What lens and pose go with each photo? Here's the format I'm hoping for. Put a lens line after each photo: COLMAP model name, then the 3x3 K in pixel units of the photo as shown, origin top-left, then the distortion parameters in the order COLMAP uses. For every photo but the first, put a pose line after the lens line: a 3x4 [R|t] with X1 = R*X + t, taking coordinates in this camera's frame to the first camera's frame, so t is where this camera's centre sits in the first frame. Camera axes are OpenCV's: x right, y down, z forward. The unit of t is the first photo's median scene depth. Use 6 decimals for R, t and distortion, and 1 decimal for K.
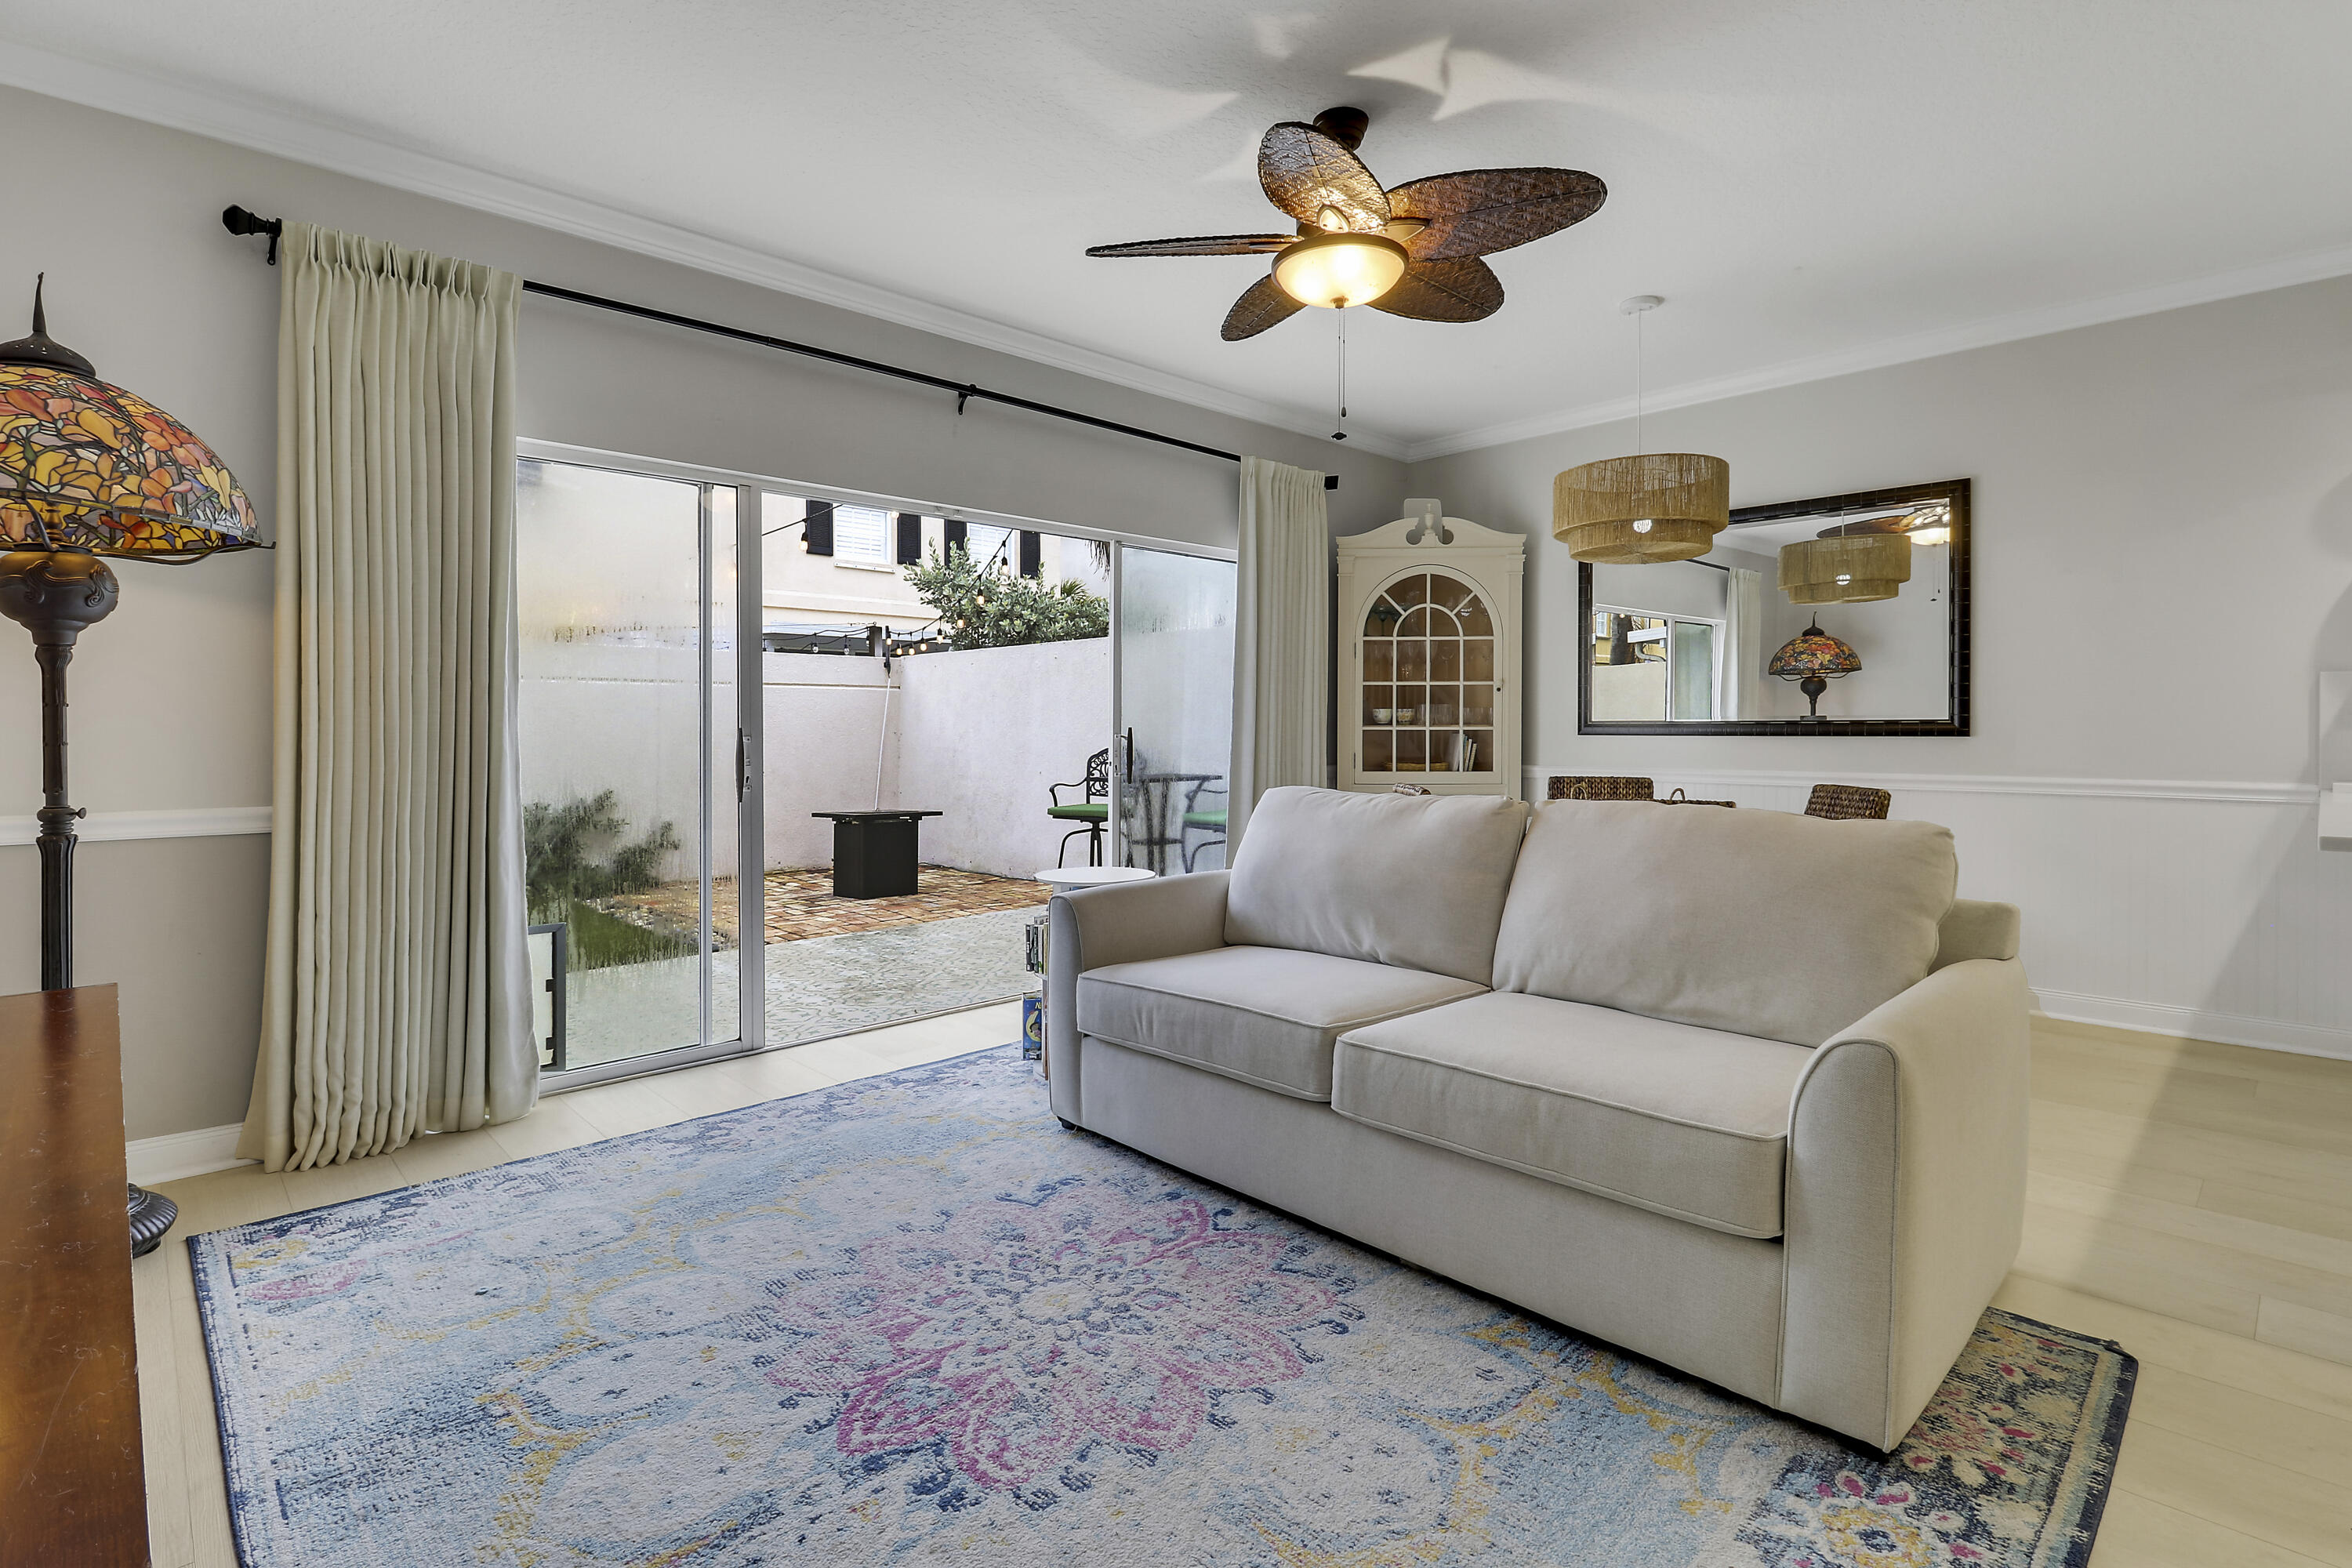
lens RADIAL K [[1115.9, 0, 1173.4], [0, 1115.9, 728.5], [0, 0, 1]] dist [0.000403, -0.010113]
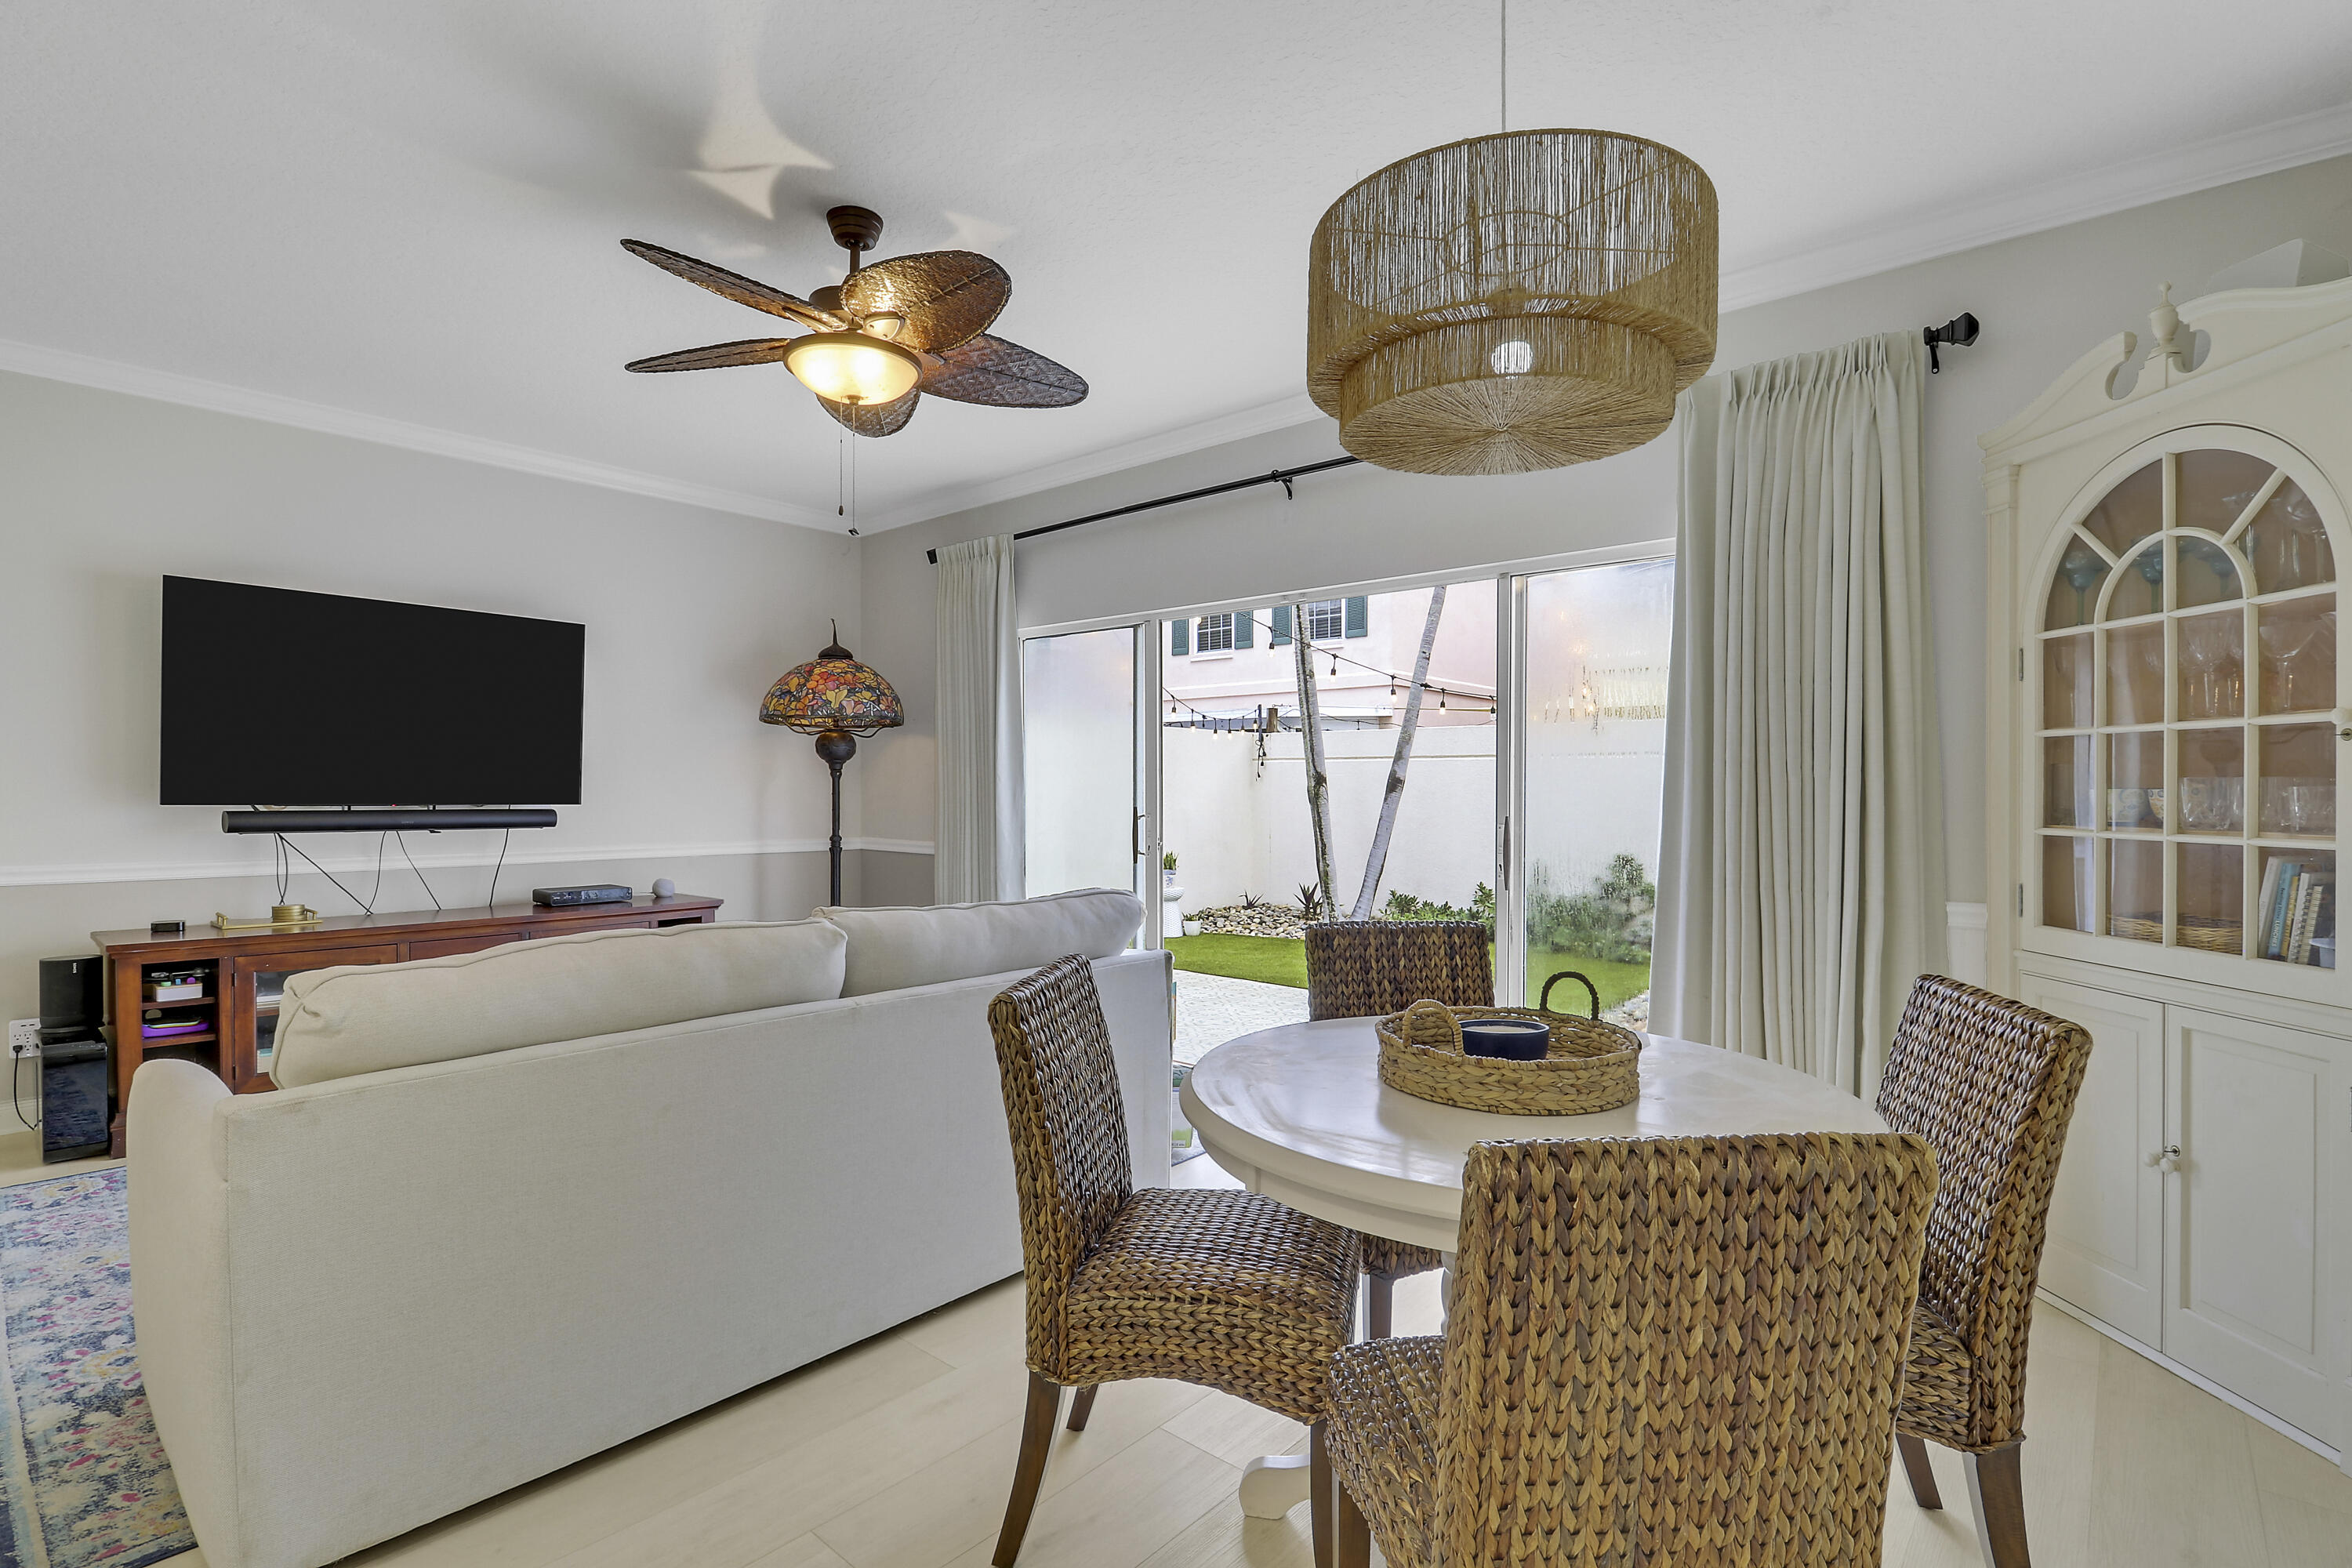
lens RADIAL K [[1091.6, 0, 1176.6], [0, 1091.6, 804.0], [0, 0, 1]] dist [-0.001139, -0.011039]
pose [[0.096919, 0.015821, -0.995167, 0.779244], [-0.005272, 0.999868, 0.015382, -0.021997], [0.995278, 0.003755, 0.096989, 0.803969]]
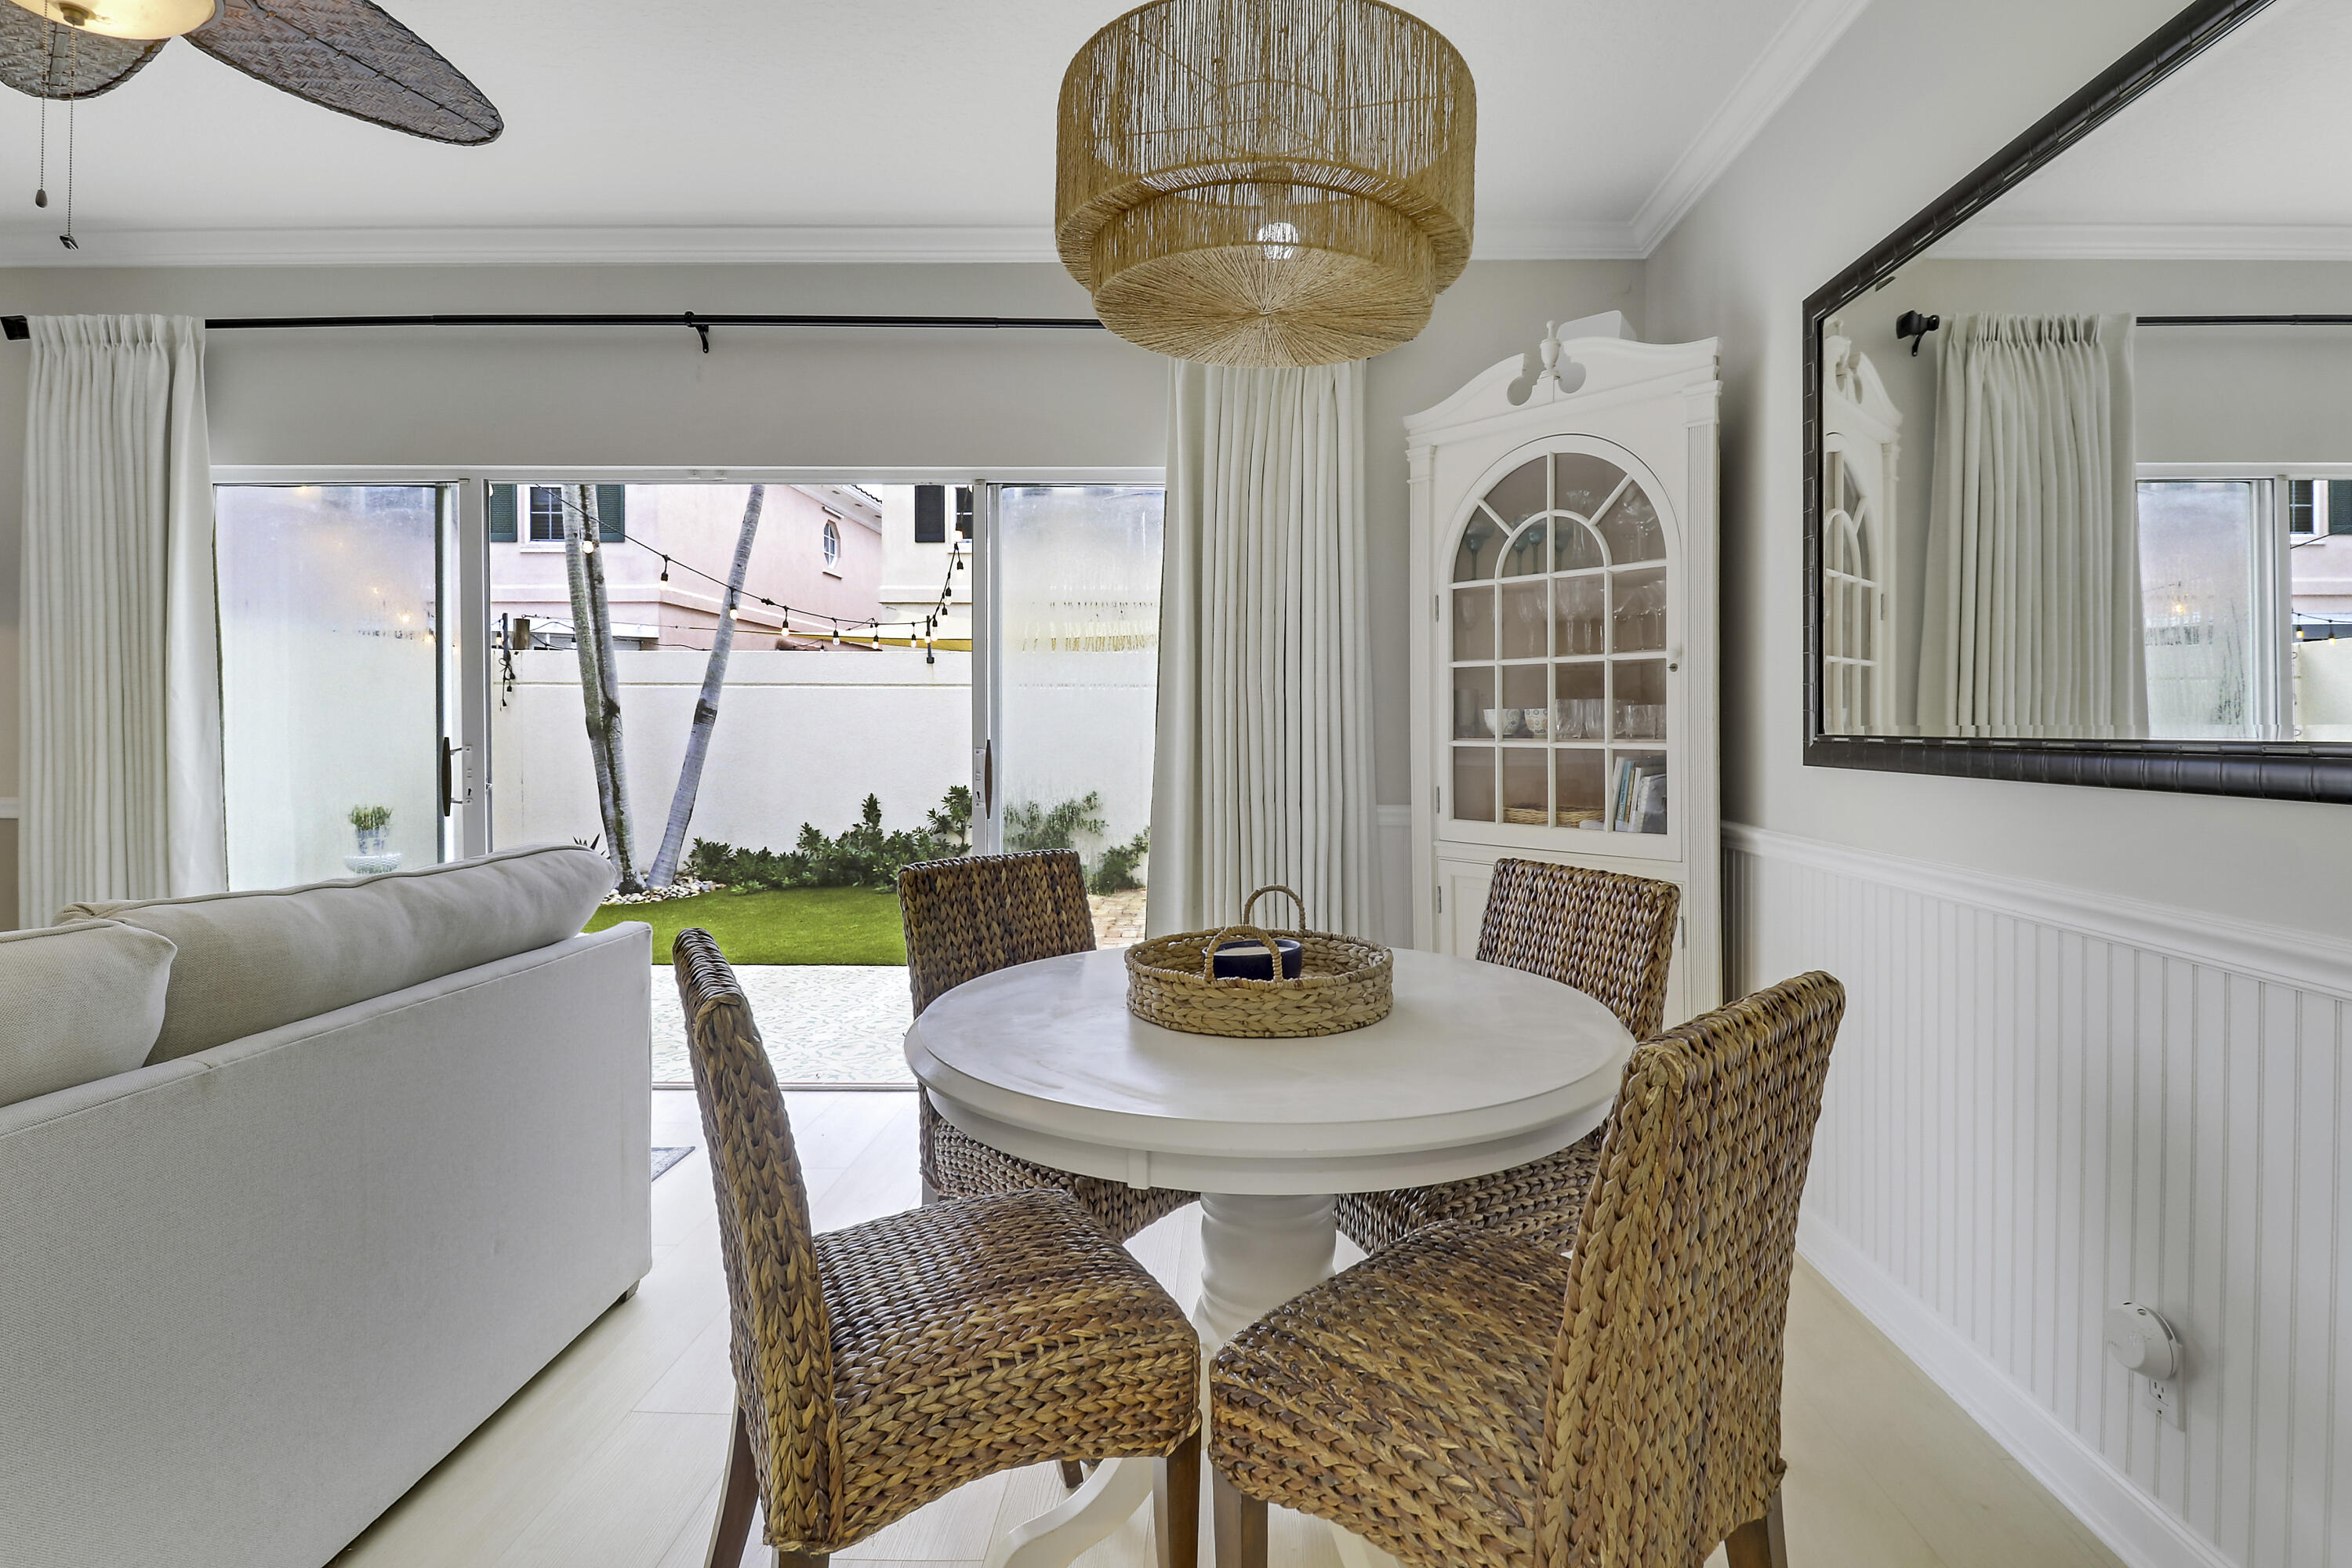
lens RADIAL K [[1115.9, 0, 1239.6], [0, 1115.9, 738.7], [0, 0, 1]] dist [0.000403, -0.010113]
pose [[0.724843, 0.009336, -0.688851, 0.651416], [-0.004870, 0.999953, 0.008428, -0.009273], [0.688897, -0.002754, 0.724854, 0.679151]]
